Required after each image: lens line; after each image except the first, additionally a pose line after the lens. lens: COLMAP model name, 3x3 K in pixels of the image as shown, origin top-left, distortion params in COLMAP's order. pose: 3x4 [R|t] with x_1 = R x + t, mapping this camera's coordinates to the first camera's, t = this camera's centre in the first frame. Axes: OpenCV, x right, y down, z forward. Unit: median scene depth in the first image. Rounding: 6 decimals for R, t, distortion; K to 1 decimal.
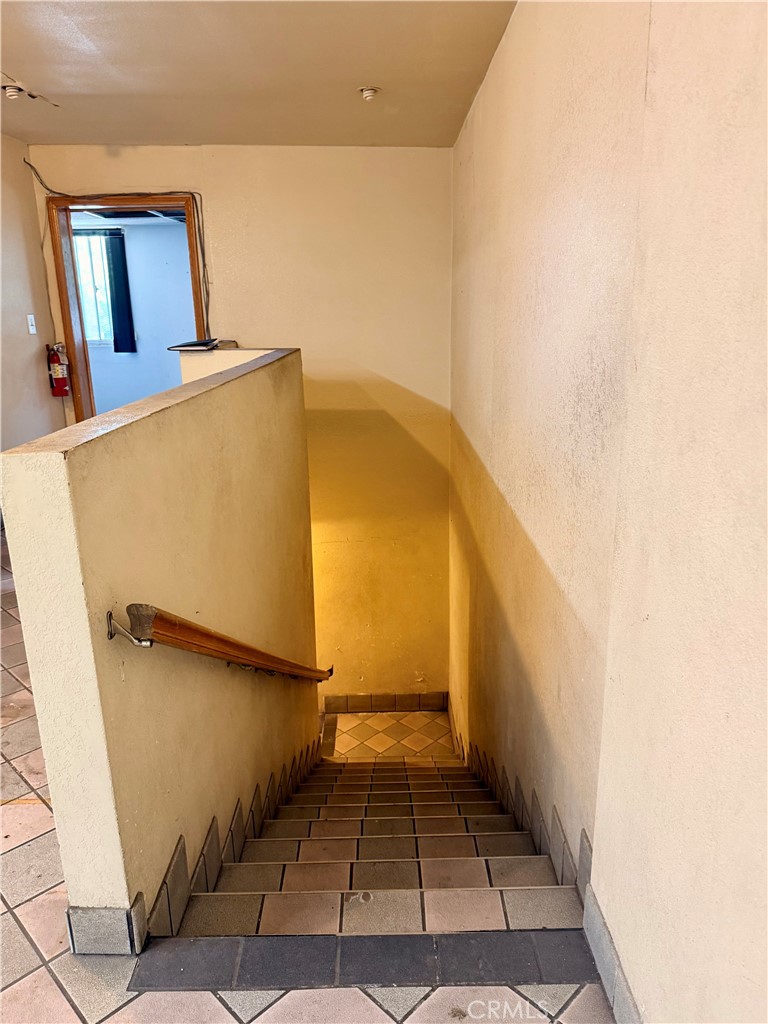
lens RADIAL K [[717.6, 0, 384.0], [0, 717.6, 512.0], [0, 0, 1]] dist [0.021165, -0.004676]
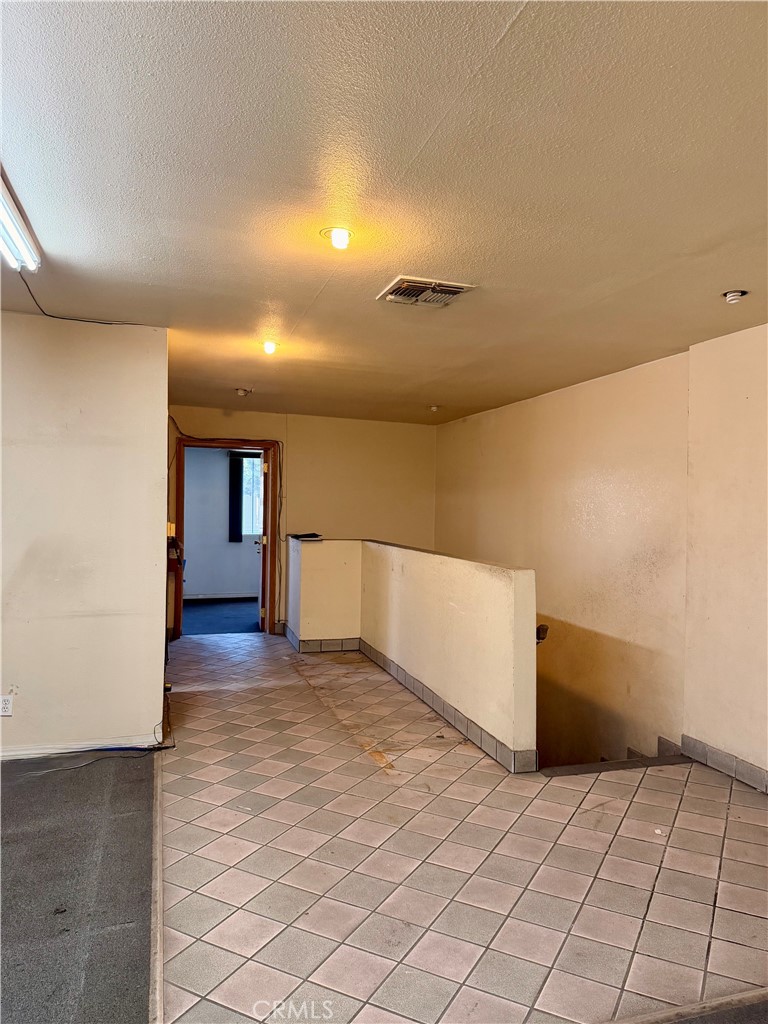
lens RADIAL K [[717.6, 0, 384.0], [0, 717.6, 512.0], [0, 0, 1]] dist [0.021165, -0.004676]
pose [[0.954982, 0.032765, 0.294850, -0.500847], [0.048354, 0.963400, -0.263670, 0.115833], [-0.292698, 0.266057, 0.918445, -0.428673]]
